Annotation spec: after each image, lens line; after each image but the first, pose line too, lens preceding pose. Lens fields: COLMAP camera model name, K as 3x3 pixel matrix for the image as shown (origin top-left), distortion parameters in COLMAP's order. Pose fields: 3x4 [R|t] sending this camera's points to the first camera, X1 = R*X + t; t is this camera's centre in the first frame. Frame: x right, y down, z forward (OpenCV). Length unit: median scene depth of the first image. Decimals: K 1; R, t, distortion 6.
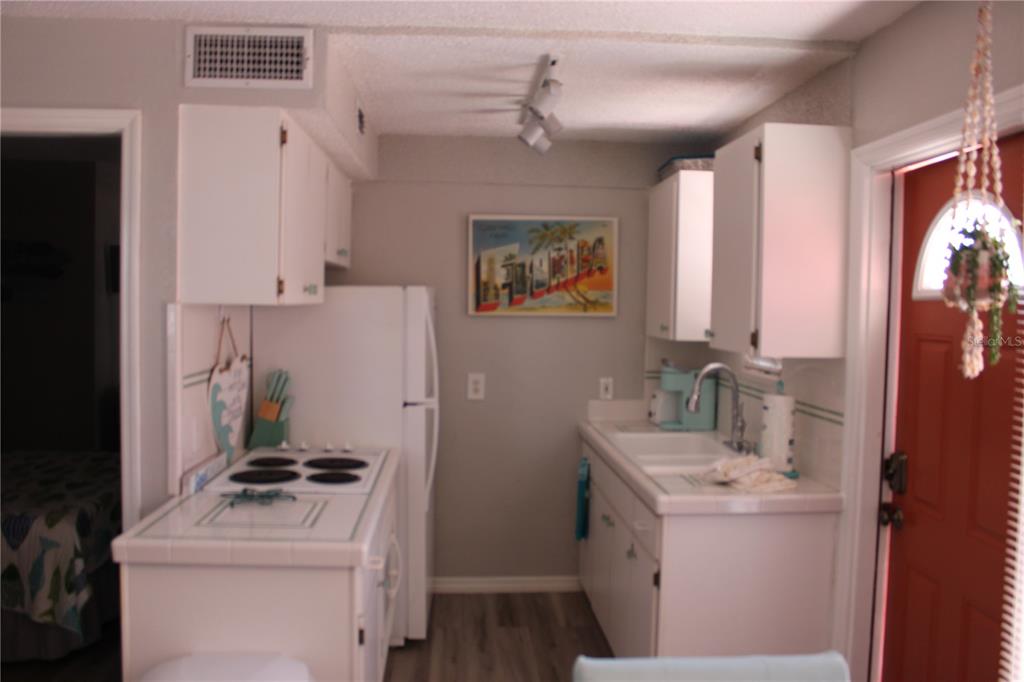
lens RADIAL K [[867.7, 0, 512.0], [0, 867.7, 341.0], [0, 0, 1]] dist [-0.192632, 0.185219]
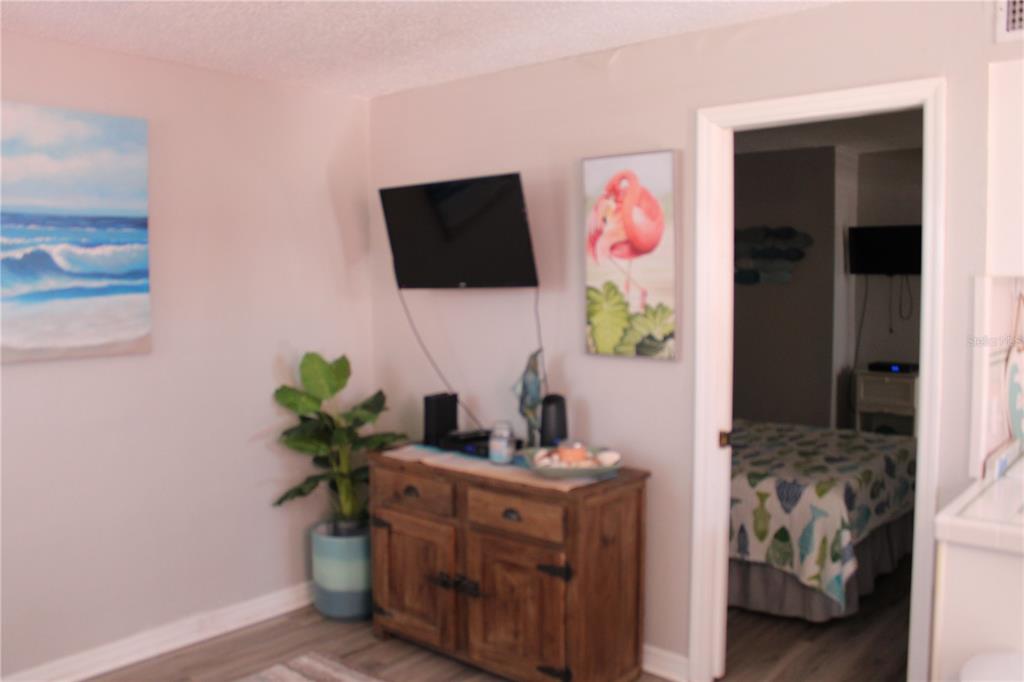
lens RADIAL K [[867.7, 0, 512.0], [0, 867.7, 341.0], [0, 0, 1]] dist [-0.192632, 0.185219]
pose [[0.717036, 0.024895, -0.696592, -0.102975], [-0.014252, 0.999677, 0.021056, 0.012781], [0.696891, -0.005170, 0.717159, -0.030087]]
